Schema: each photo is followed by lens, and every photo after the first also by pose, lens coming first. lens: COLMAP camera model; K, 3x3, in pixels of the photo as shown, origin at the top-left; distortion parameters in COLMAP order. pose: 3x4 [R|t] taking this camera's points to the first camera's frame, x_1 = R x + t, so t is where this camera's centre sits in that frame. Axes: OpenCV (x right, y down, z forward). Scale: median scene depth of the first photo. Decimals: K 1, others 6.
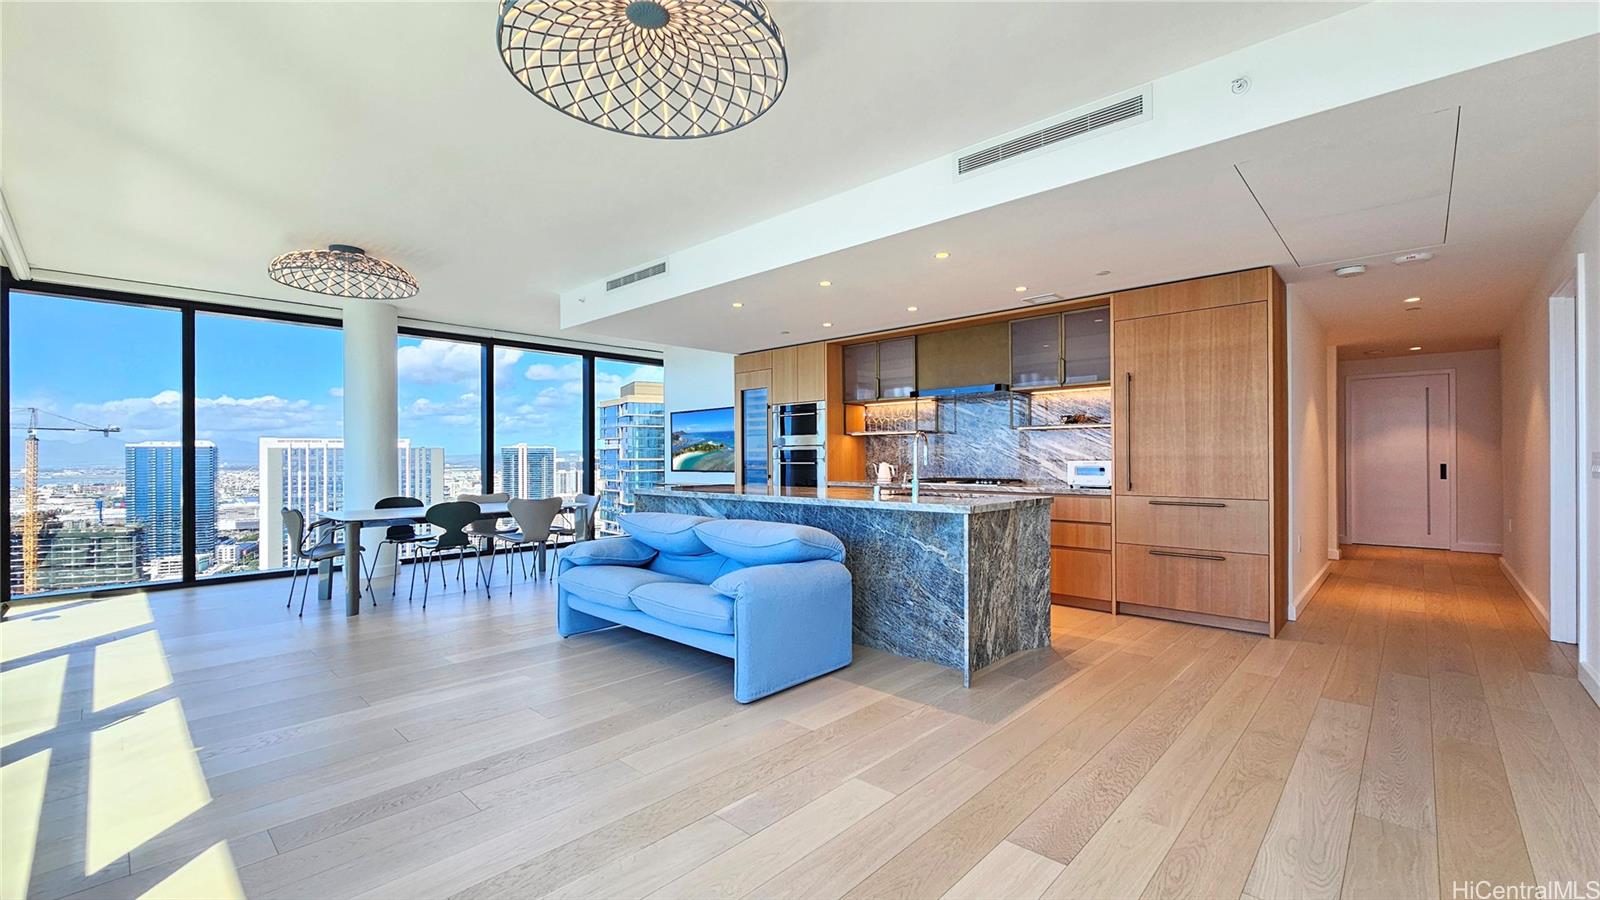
lens RADIAL K [[650.9, 0, 800.7], [0, 650.9, 456.9], [0, 0, 1]] dist [0.000746, -0.000058]
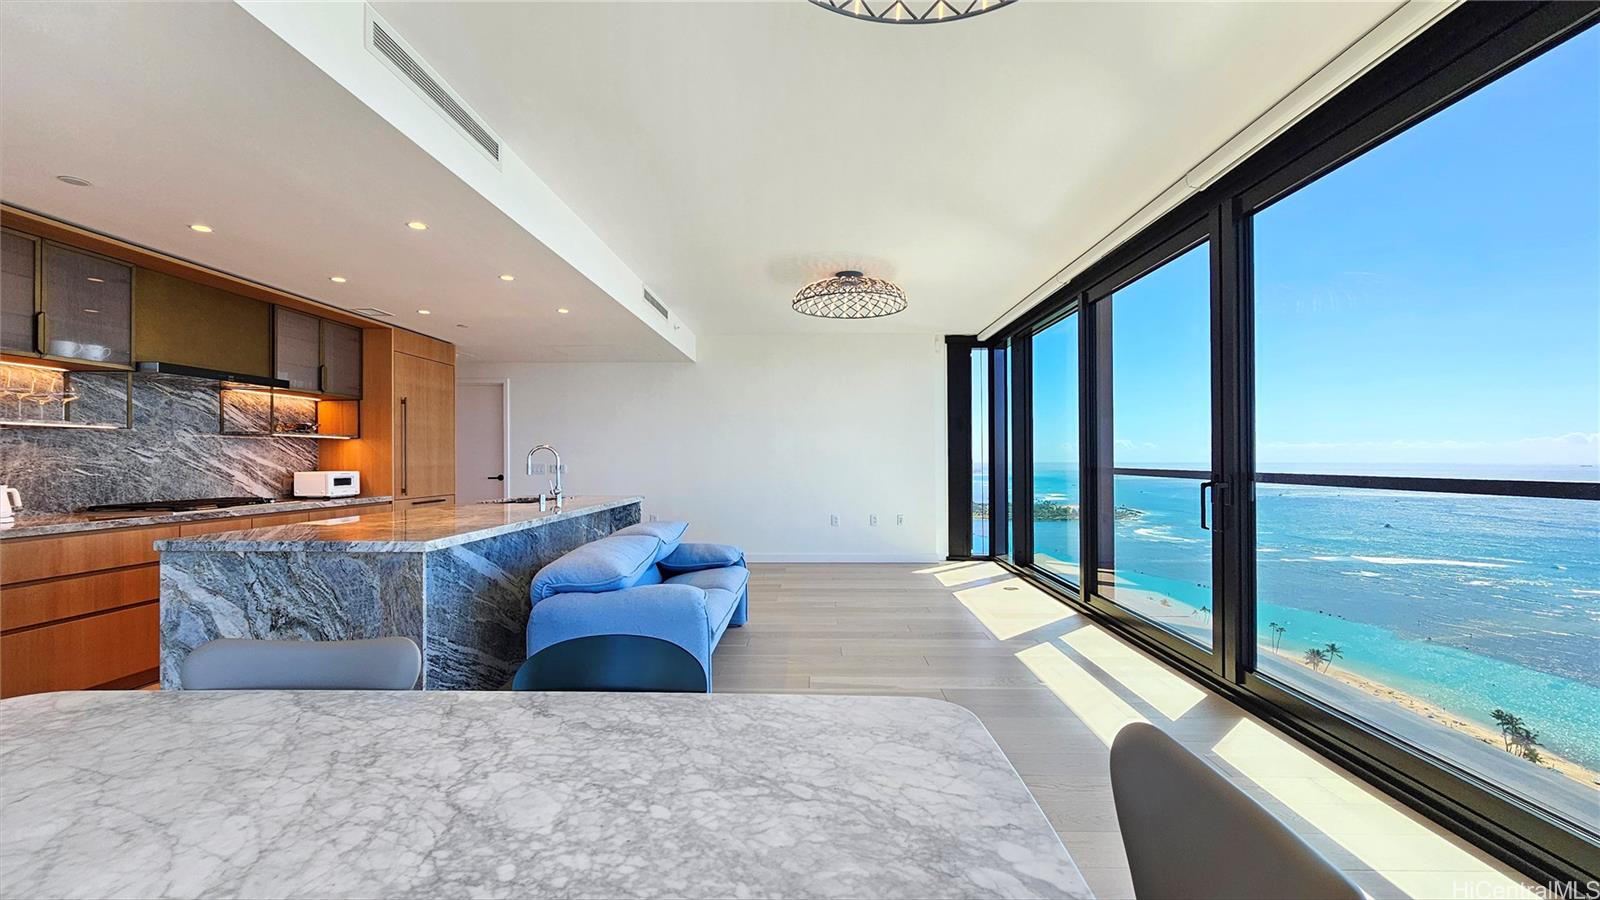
lens RADIAL K [[650.9, 0, 800.8], [0, 650.9, 454.4], [0, 0, 1]] dist [0.000746, -0.000058]
pose [[-0.651271, 0.007753, 0.758806, -0.698134], [-0.003442, 0.999907, -0.013170, -0.009313], [-0.758838, -0.011189, -0.651184, 0.974950]]
